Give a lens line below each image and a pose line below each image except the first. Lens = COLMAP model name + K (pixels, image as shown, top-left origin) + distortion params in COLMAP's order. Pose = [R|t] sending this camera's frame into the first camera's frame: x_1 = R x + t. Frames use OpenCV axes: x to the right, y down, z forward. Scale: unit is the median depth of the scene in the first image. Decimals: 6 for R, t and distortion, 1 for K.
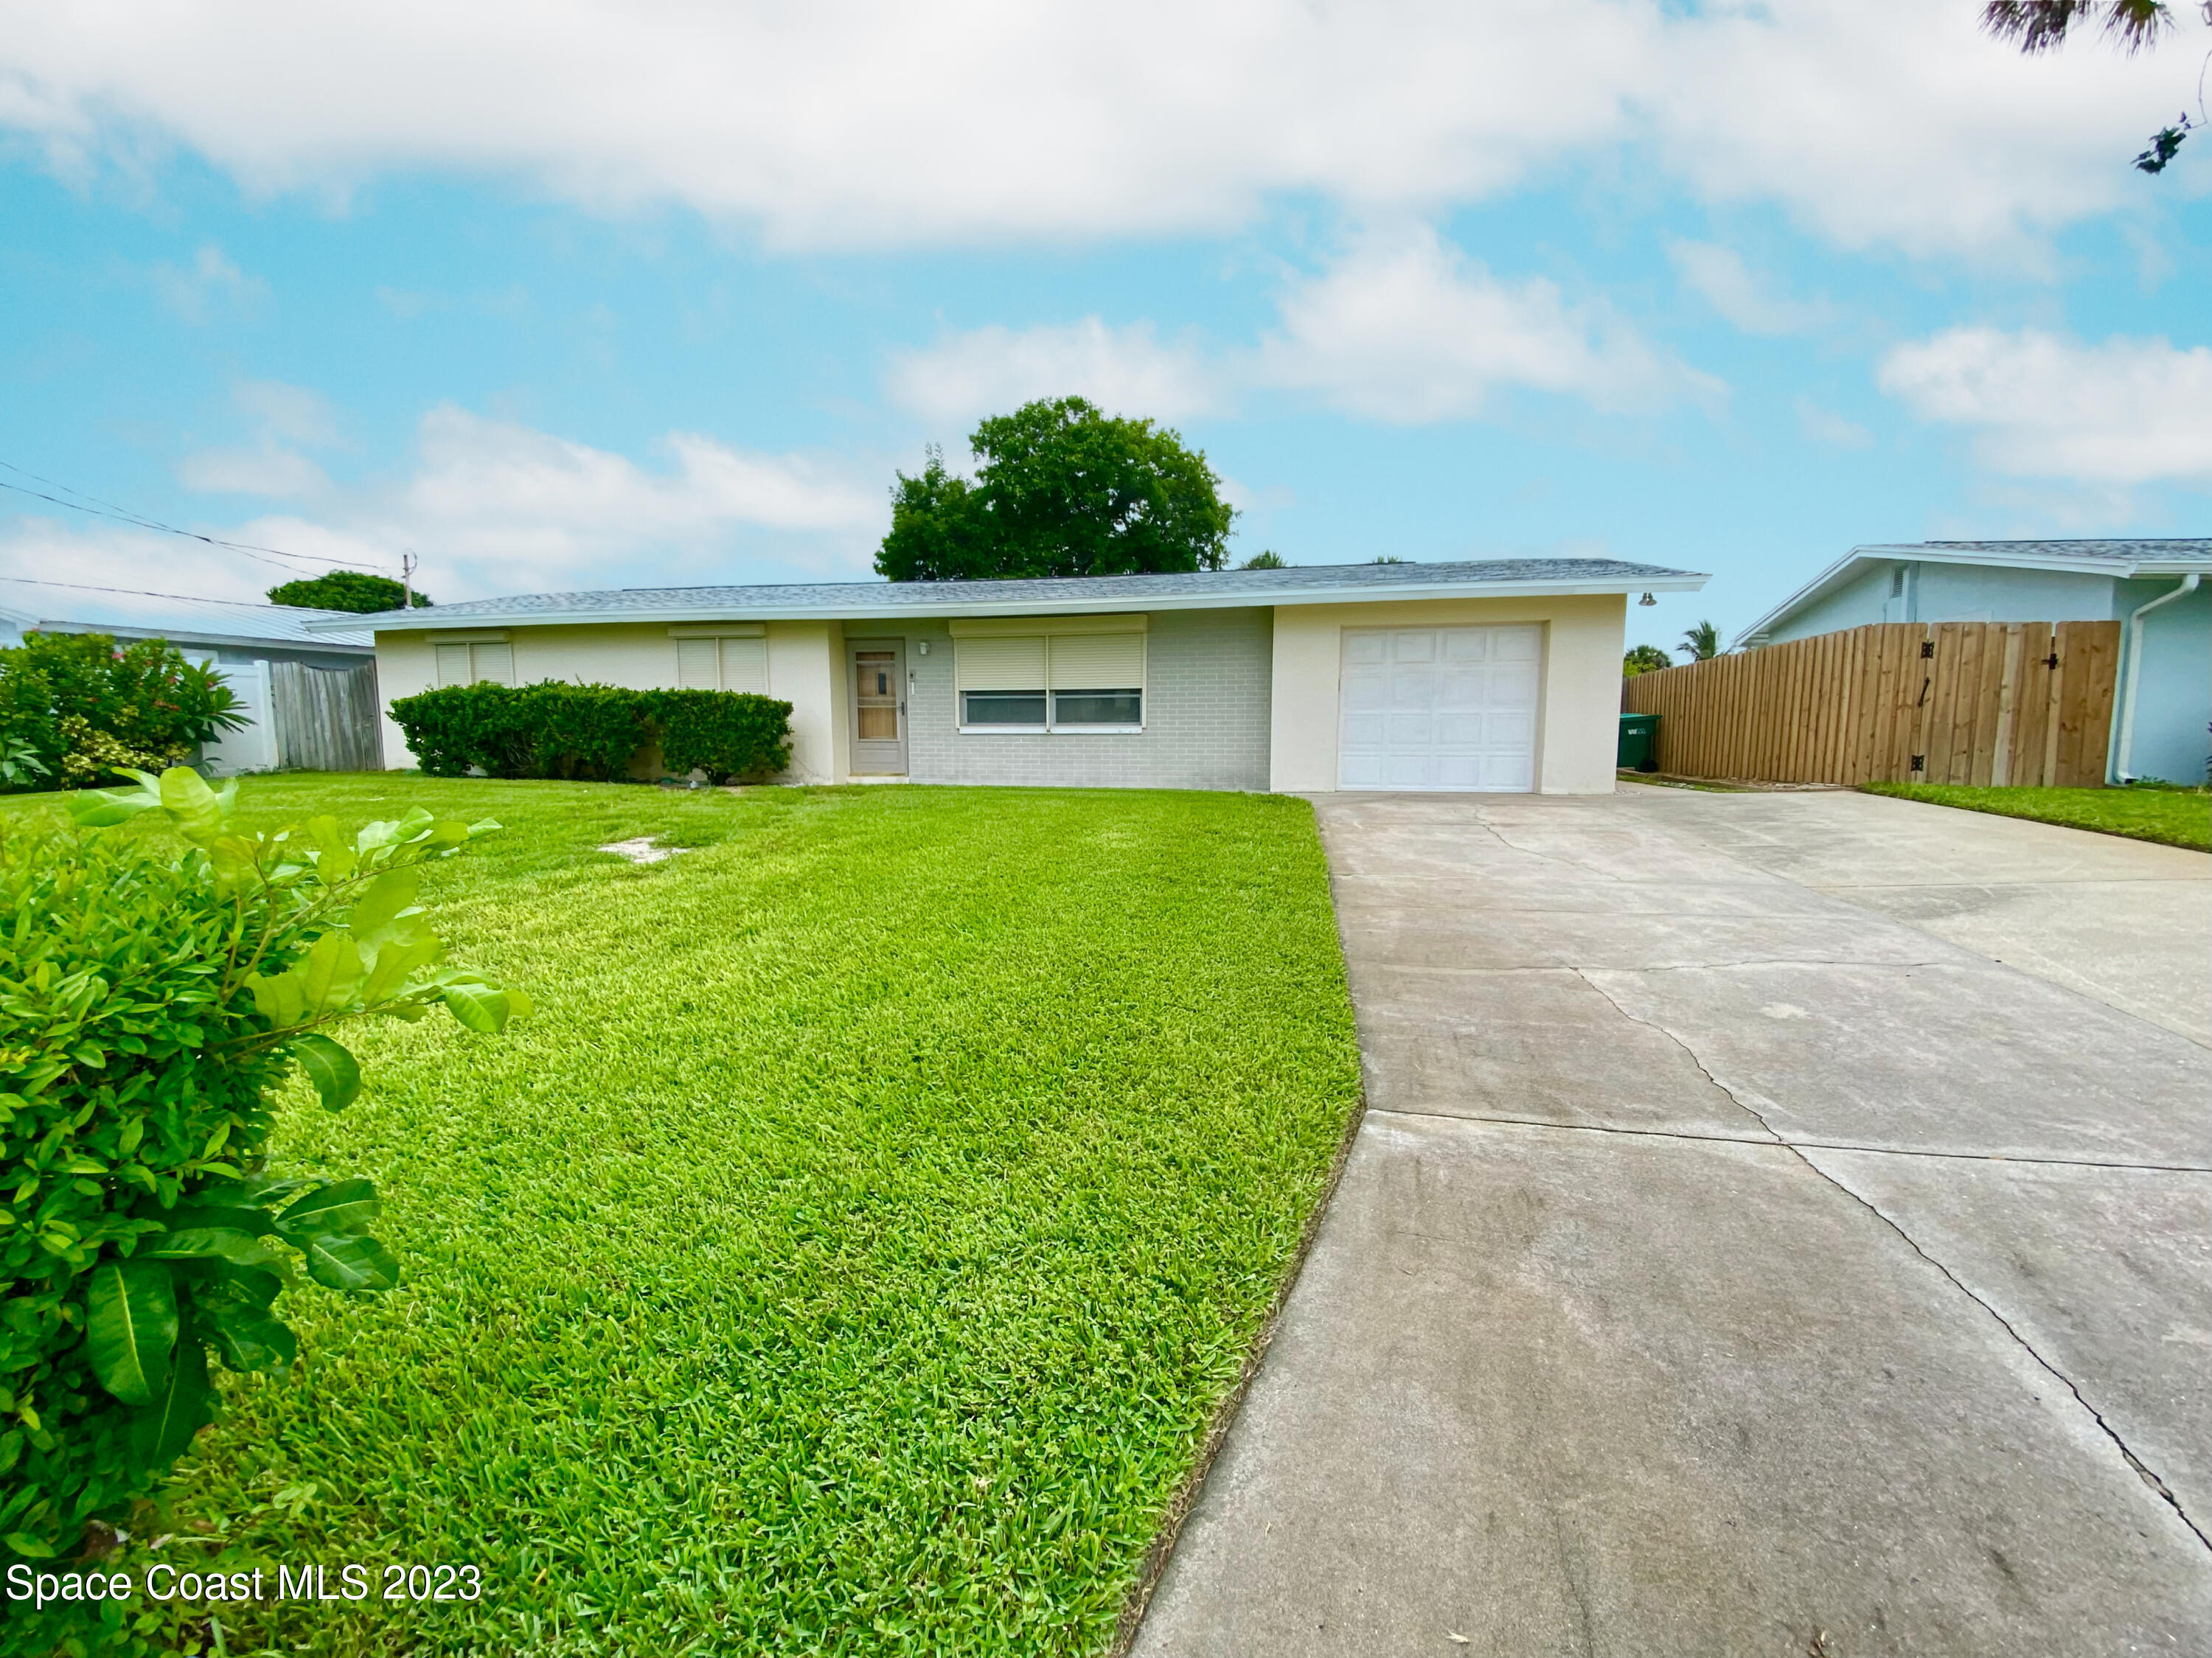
lens RADIAL K [[902.3, 0, 1095.8], [0, 902.3, 837.3], [0, 0, 1]] dist [0.037417, -0.024189]
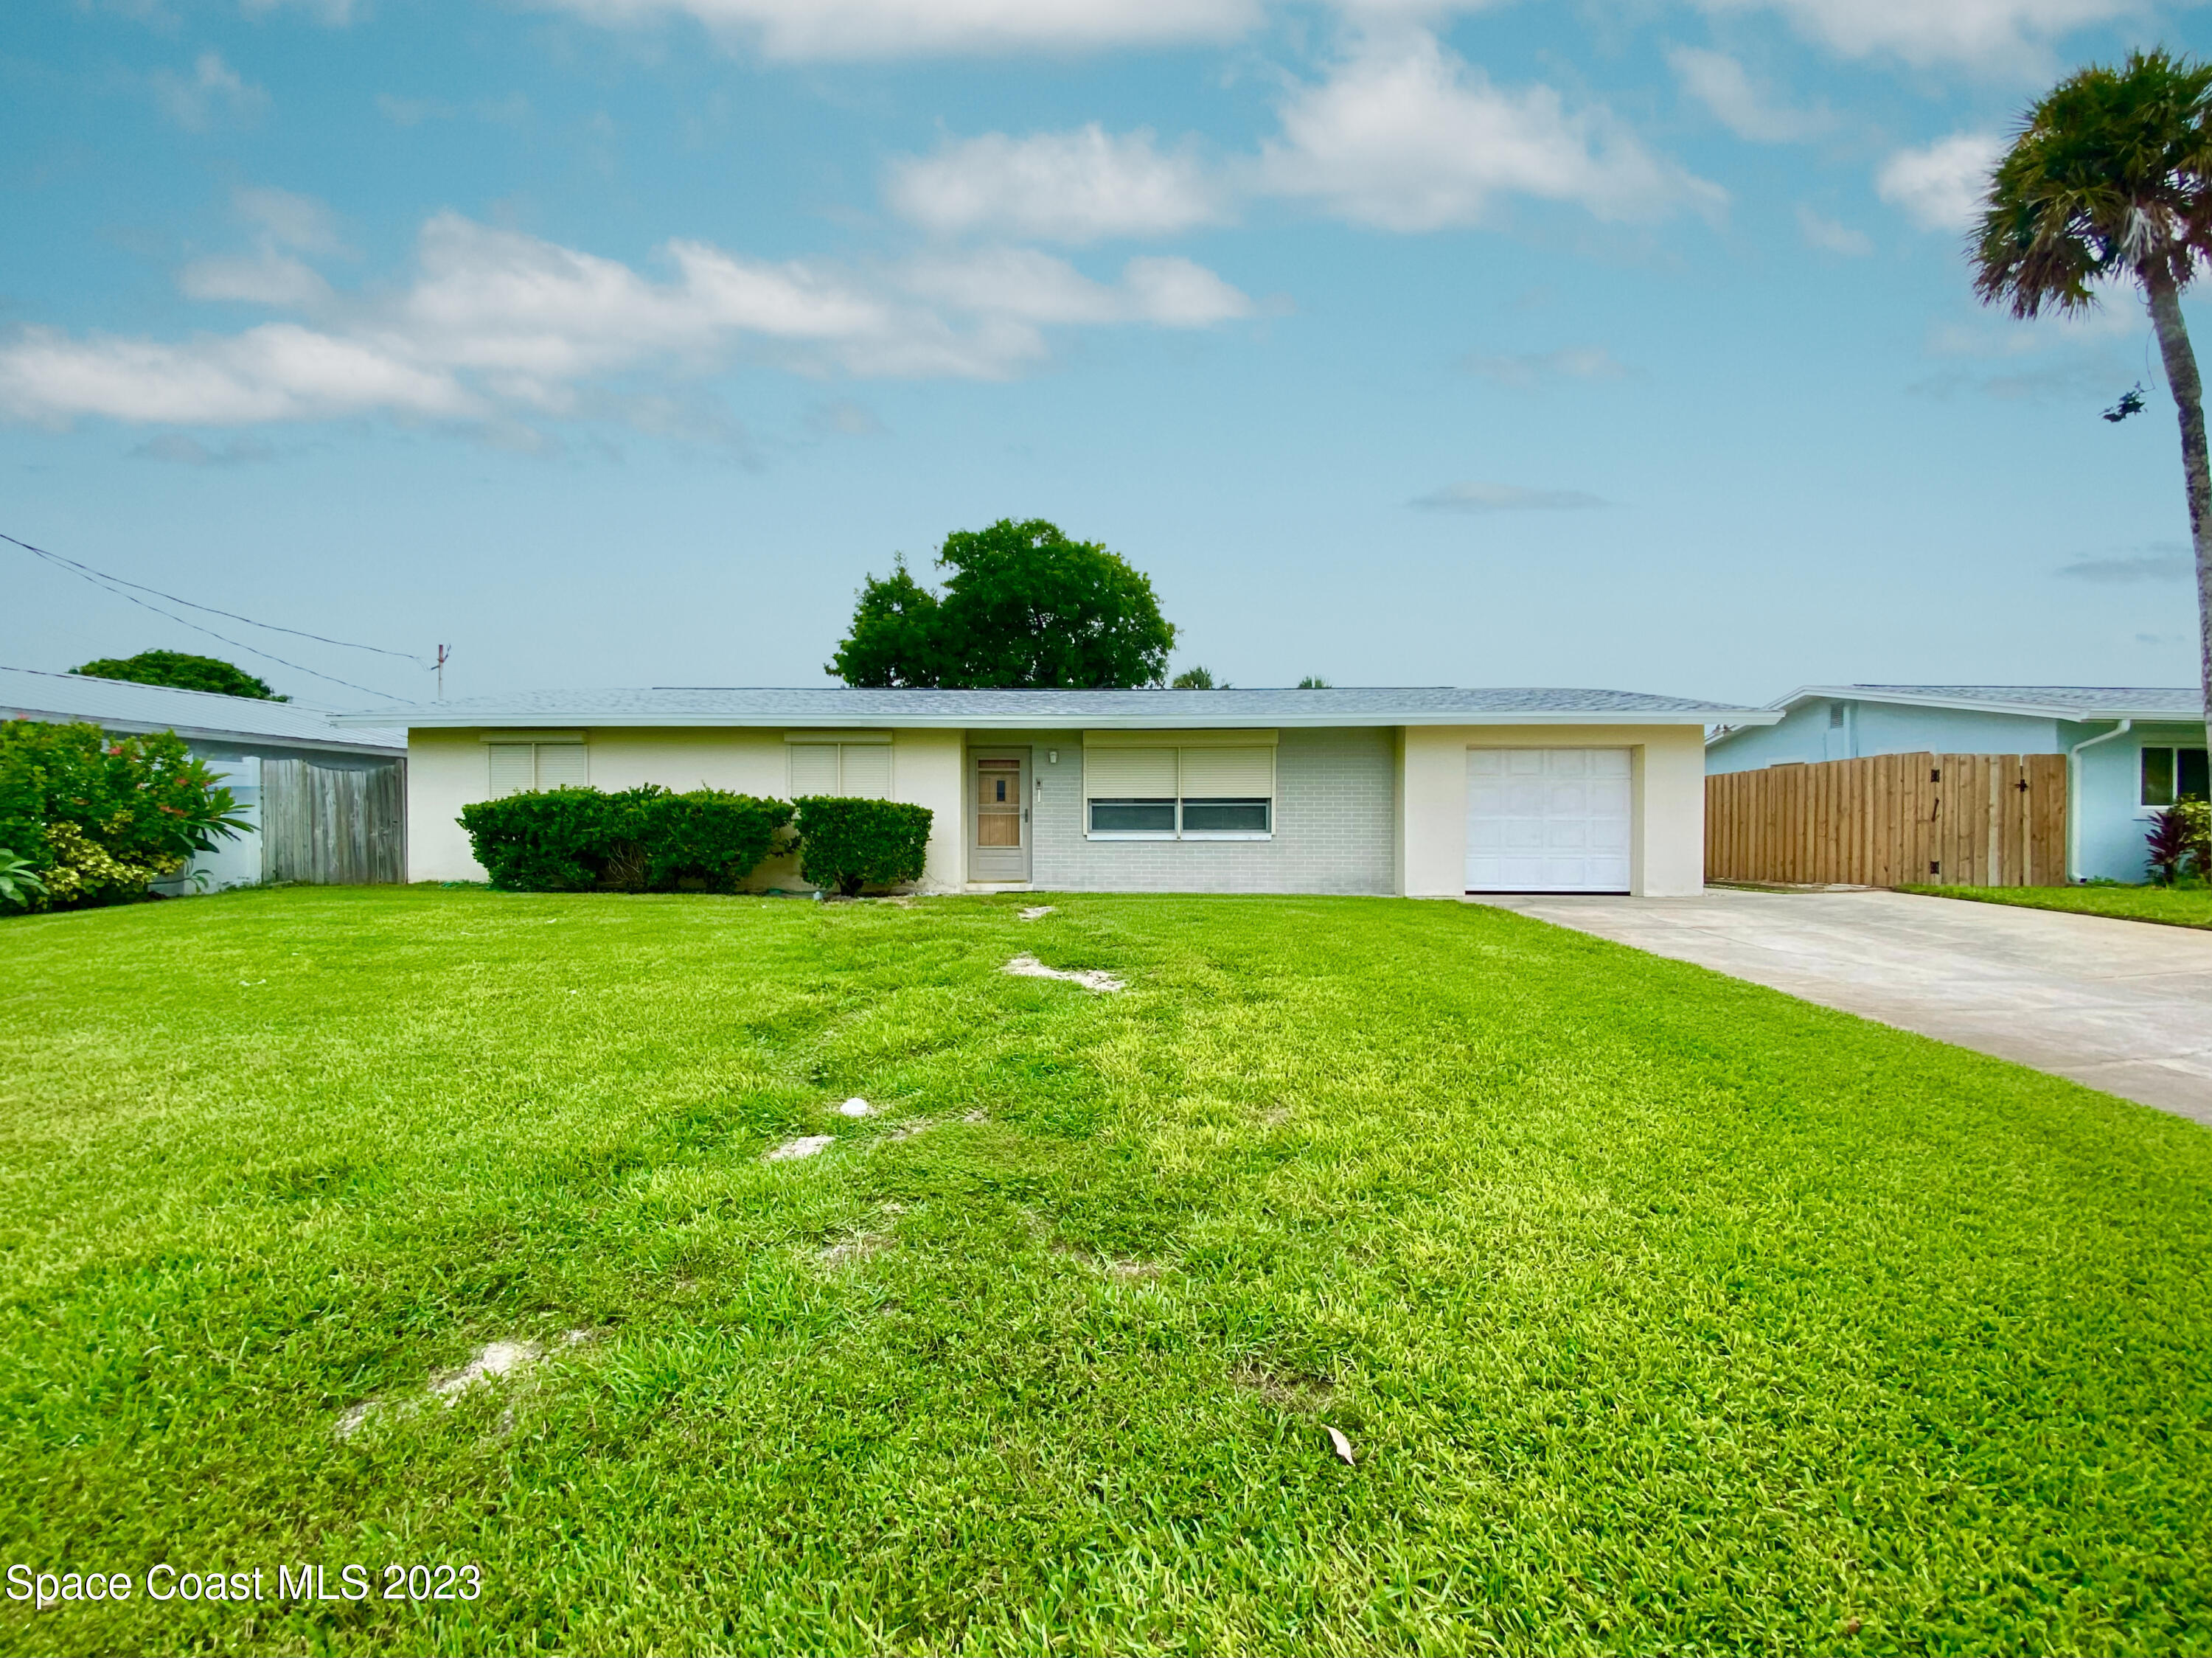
lens RADIAL K [[902.3, 0, 1095.8], [0, 902.3, 837.3], [0, 0, 1]] dist [0.037417, -0.024189]
pose [[0.982656, 0.000032, 0.185439, -0.334012], [0.020008, 0.994144, -0.106197, -0.011598], [-0.184356, 0.108065, 0.976901, 0.014920]]
